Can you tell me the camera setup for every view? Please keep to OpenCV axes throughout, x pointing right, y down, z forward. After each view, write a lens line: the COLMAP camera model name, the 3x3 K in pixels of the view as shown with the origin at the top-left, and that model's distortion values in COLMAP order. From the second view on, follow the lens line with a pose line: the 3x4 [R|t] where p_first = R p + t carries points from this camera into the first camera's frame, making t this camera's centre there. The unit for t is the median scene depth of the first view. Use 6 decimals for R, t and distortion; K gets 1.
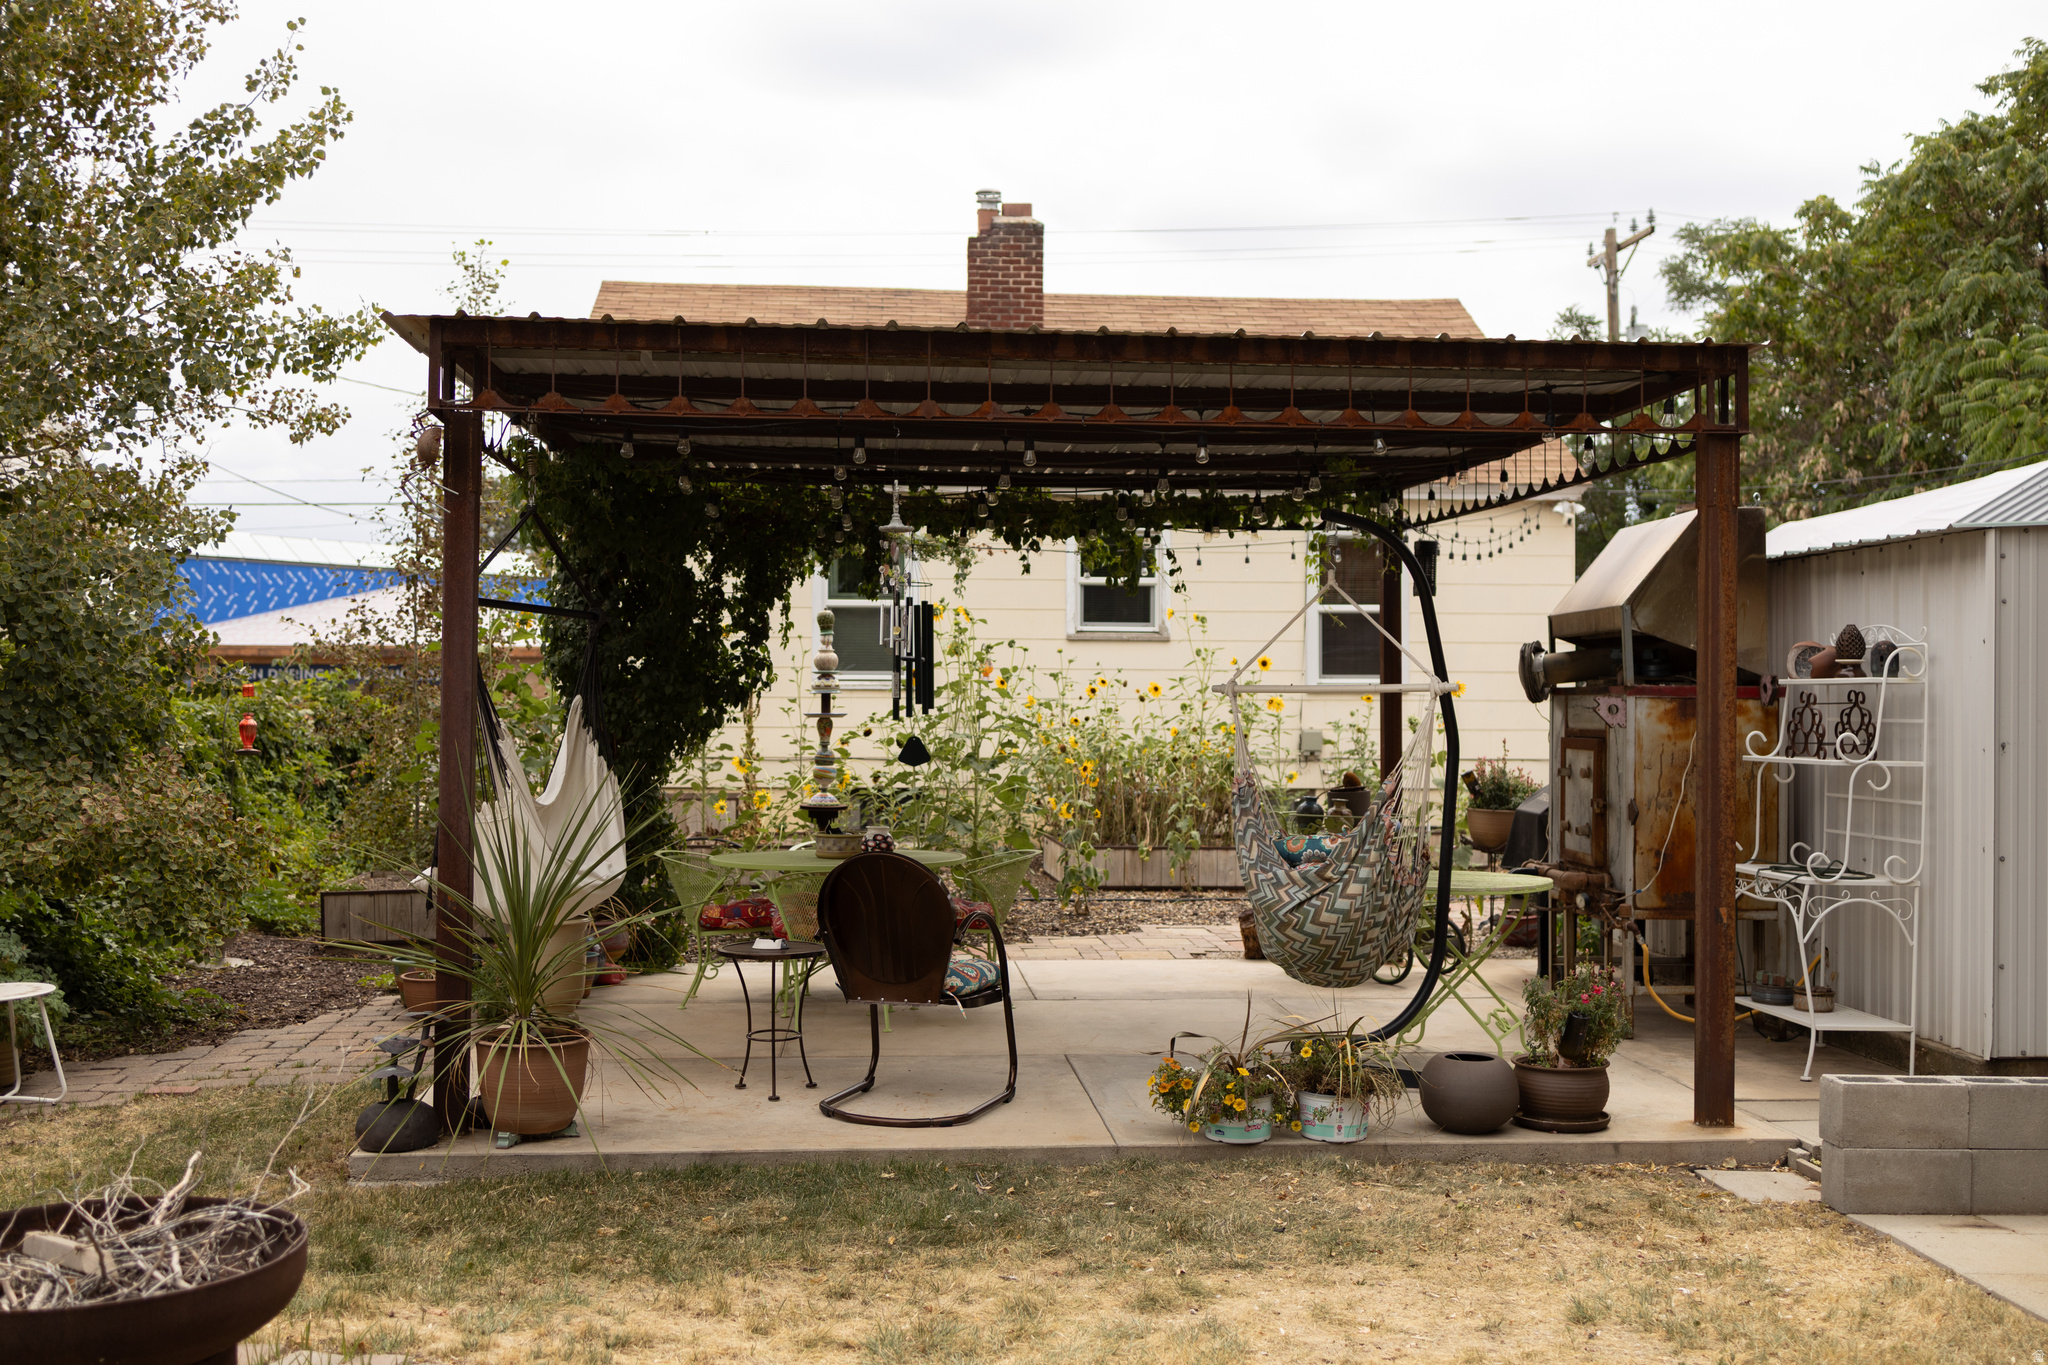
lens RADIAL K [[2071.1, 0, 1032.3], [0, 2071.1, 678.1], [0, 0, 1]] dist [0.044475, 0.000000]
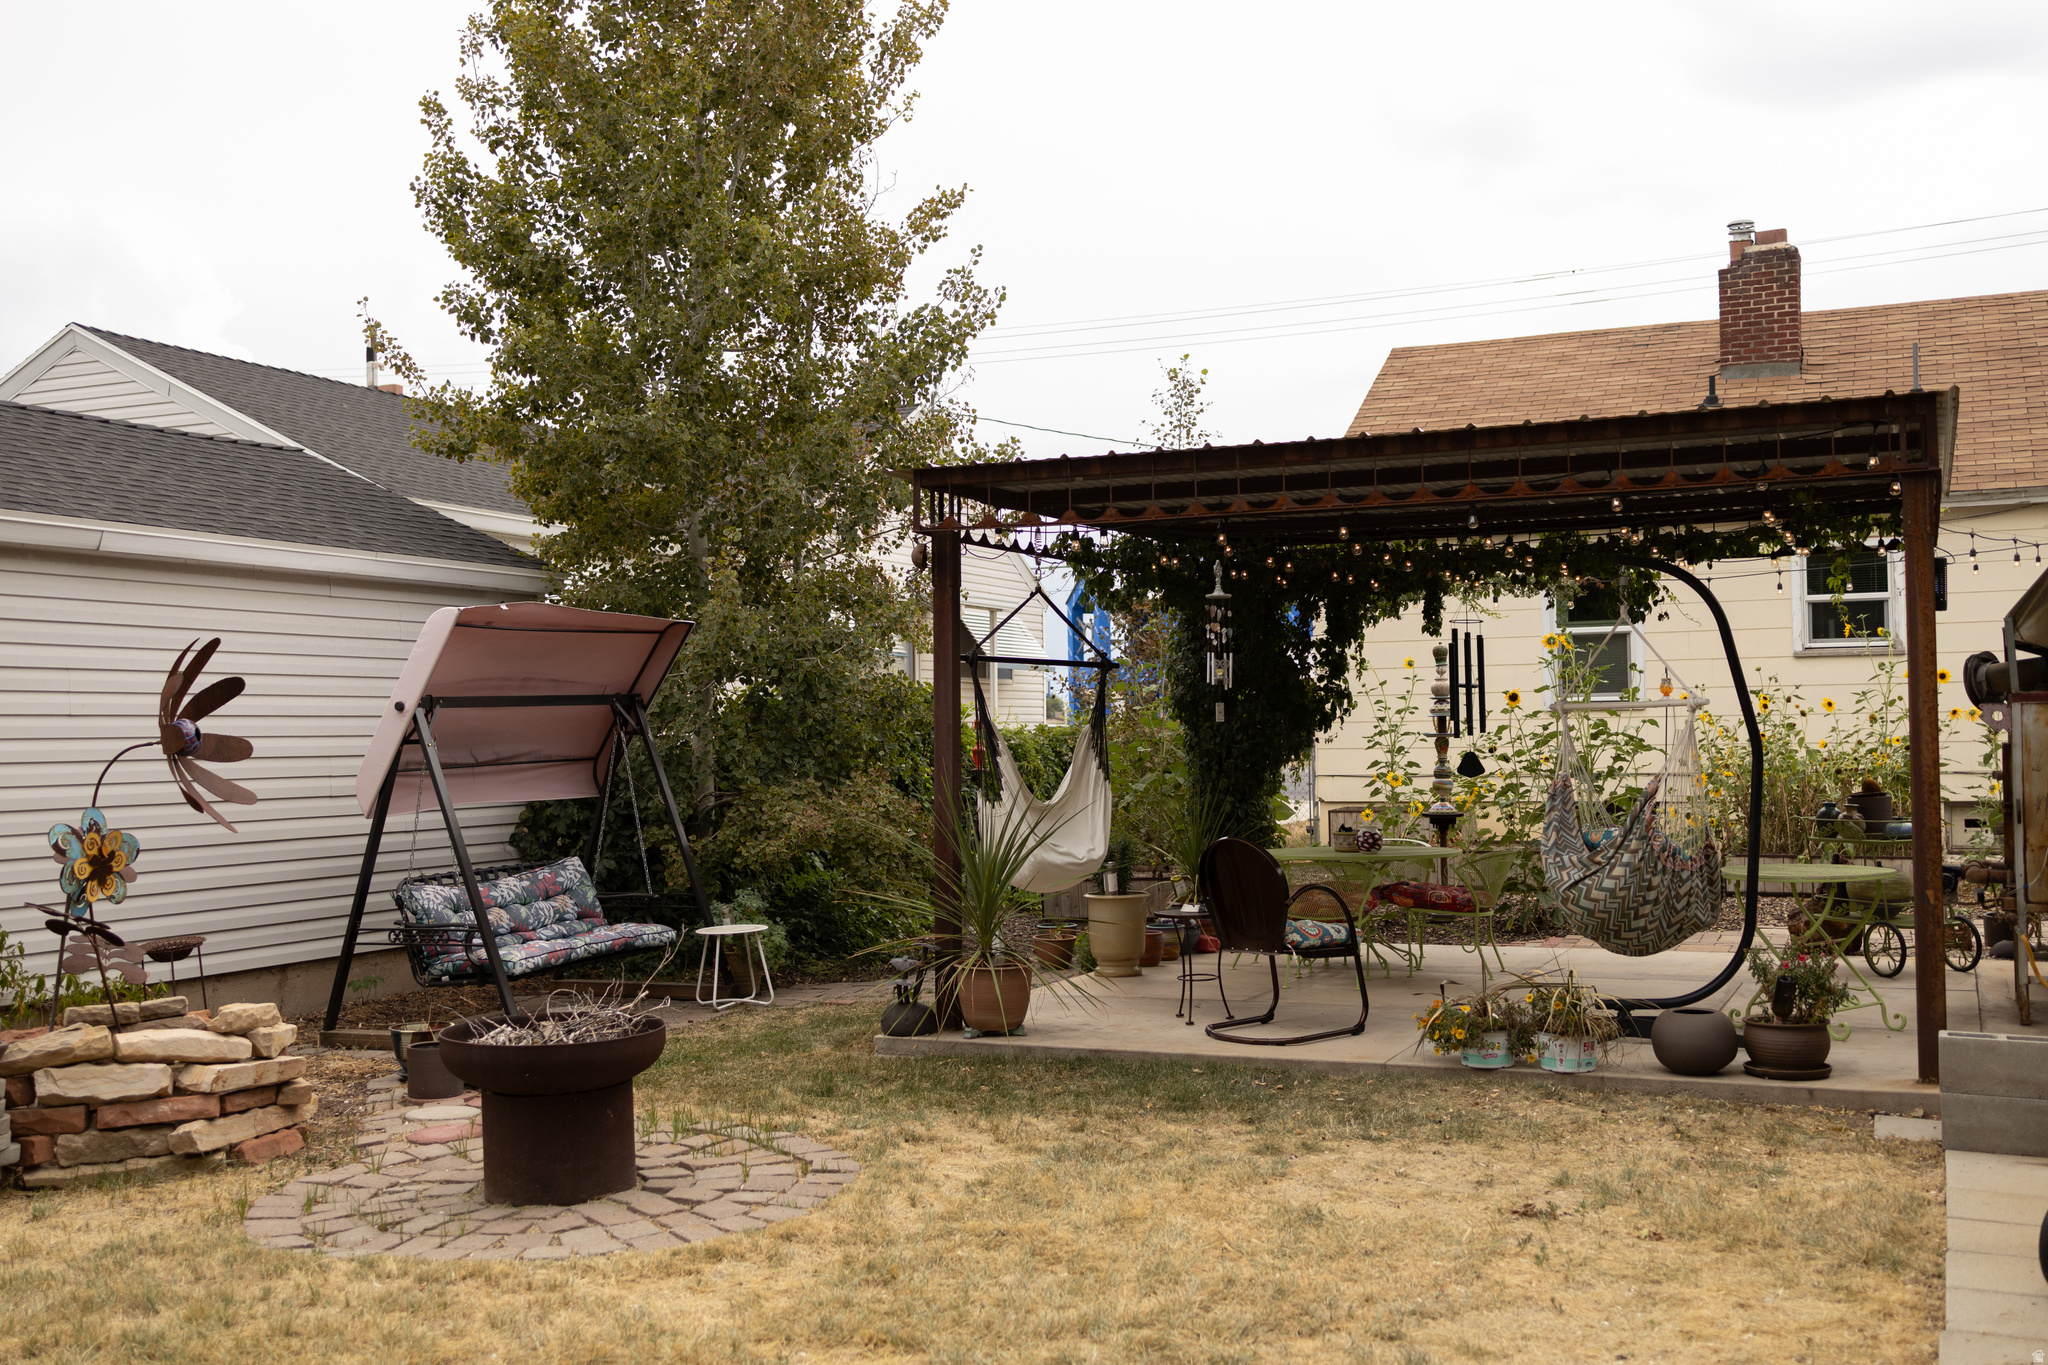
lens RADIAL K [[2071.1, 0, 1013.6], [0, 2071.1, 688.8], [0, 0, 1]] dist [0.044475, 0.000000]
pose [[0.877504, -0.030018, -0.478629, 0.279137], [0.026630, 0.999549, -0.013867, 0.002090], [0.478830, -0.000578, 0.877908, -0.148384]]
